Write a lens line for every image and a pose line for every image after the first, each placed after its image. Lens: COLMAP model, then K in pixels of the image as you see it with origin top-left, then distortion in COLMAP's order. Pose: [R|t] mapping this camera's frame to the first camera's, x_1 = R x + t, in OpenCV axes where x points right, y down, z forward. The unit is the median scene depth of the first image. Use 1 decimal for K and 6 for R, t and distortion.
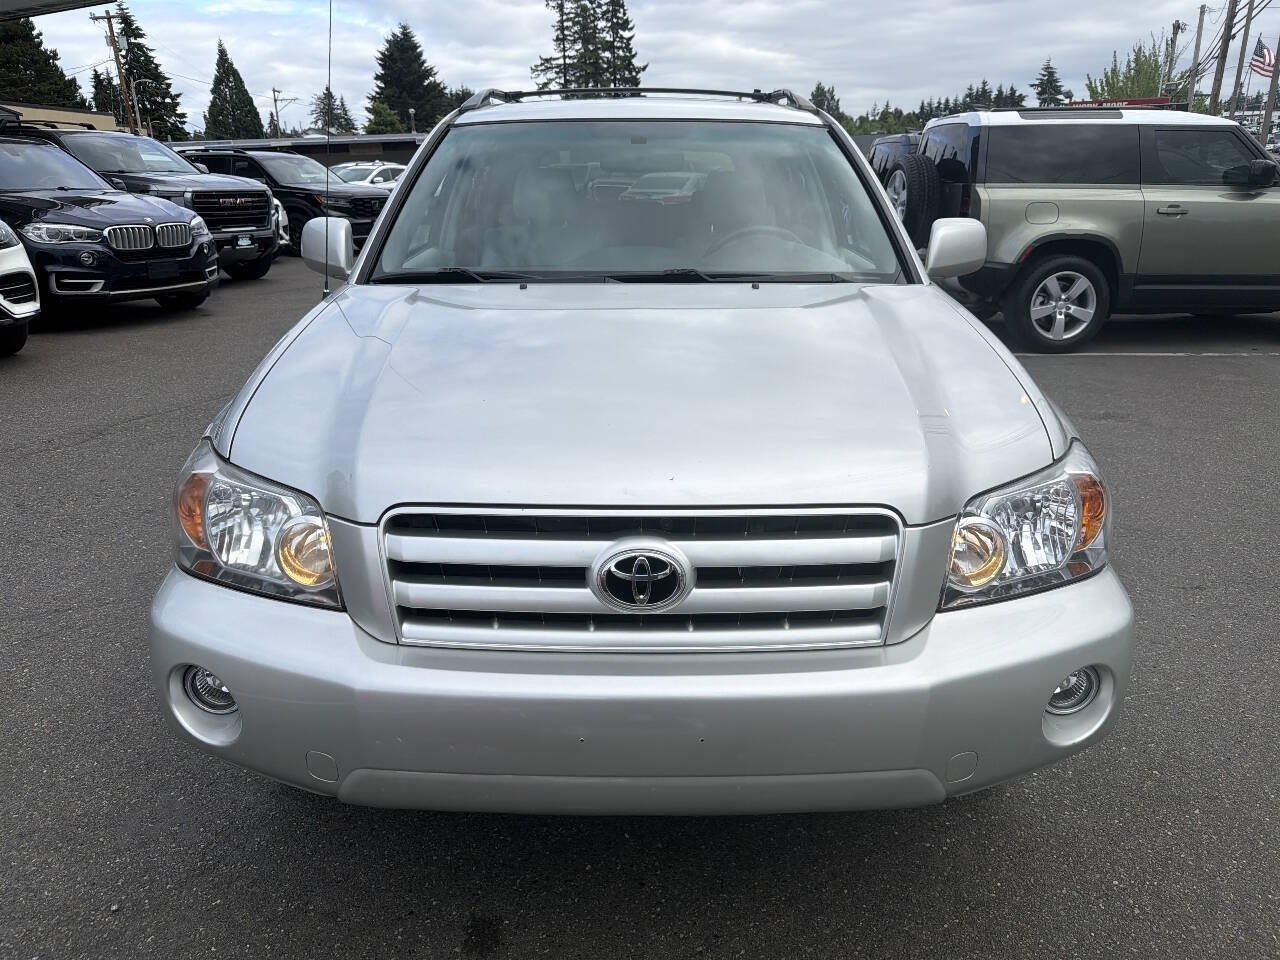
lens RADIAL K [[933.0, 0, 624.1], [0, 933.0, 474.6], [0, 0, 1]] dist [-0.004032, -0.003900]
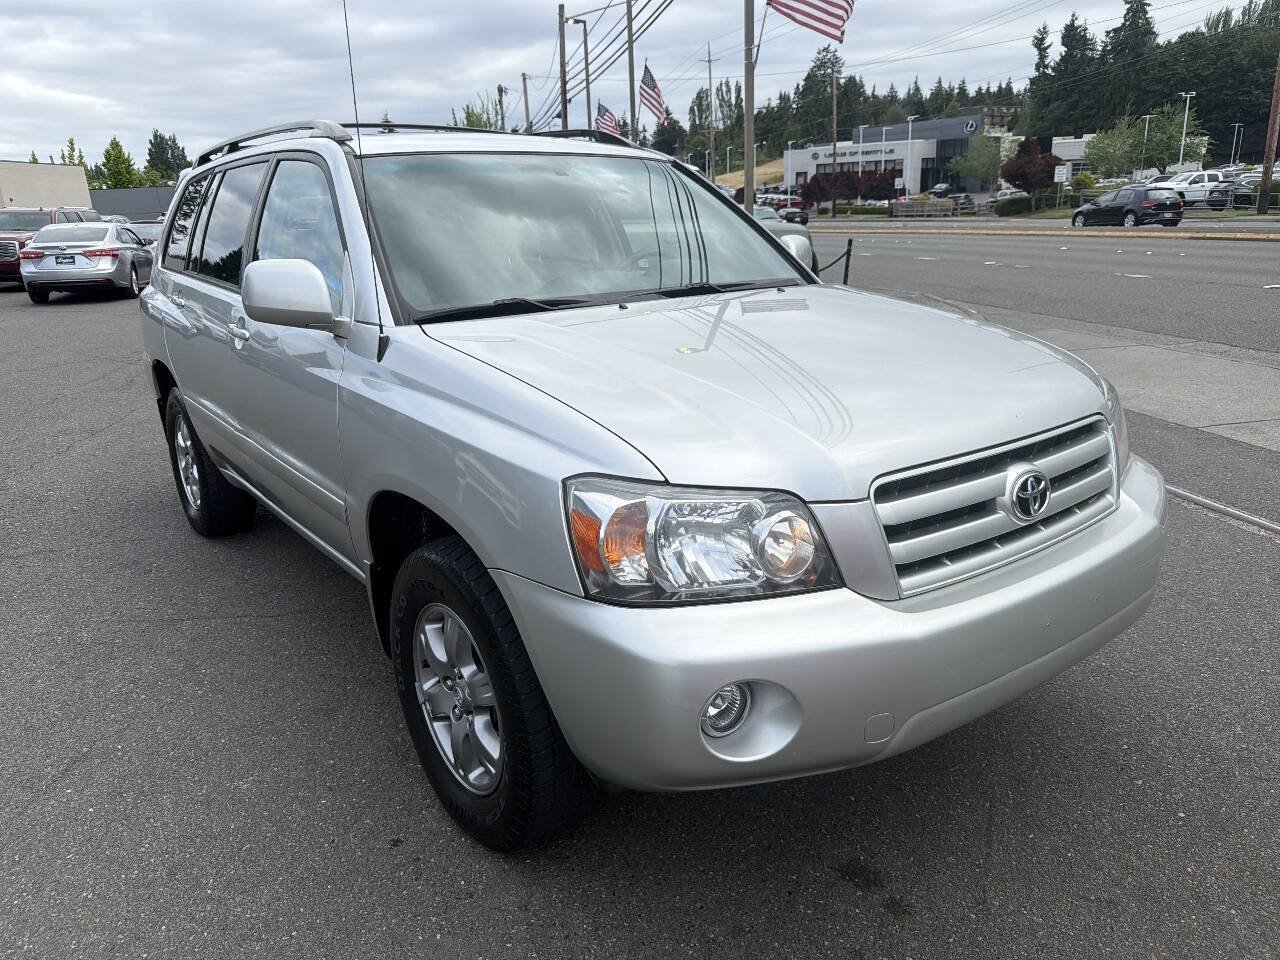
lens RADIAL K [[933.0, 0, 624.1], [0, 933.0, 474.6], [0, 0, 1]] dist [-0.004032, -0.003900]
pose [[0.801412, -0.182209, 0.569682, -1.023182], [0.208964, 0.977743, 0.018760, -0.050782], [-0.560421, 0.104009, 0.821651, 0.221155]]
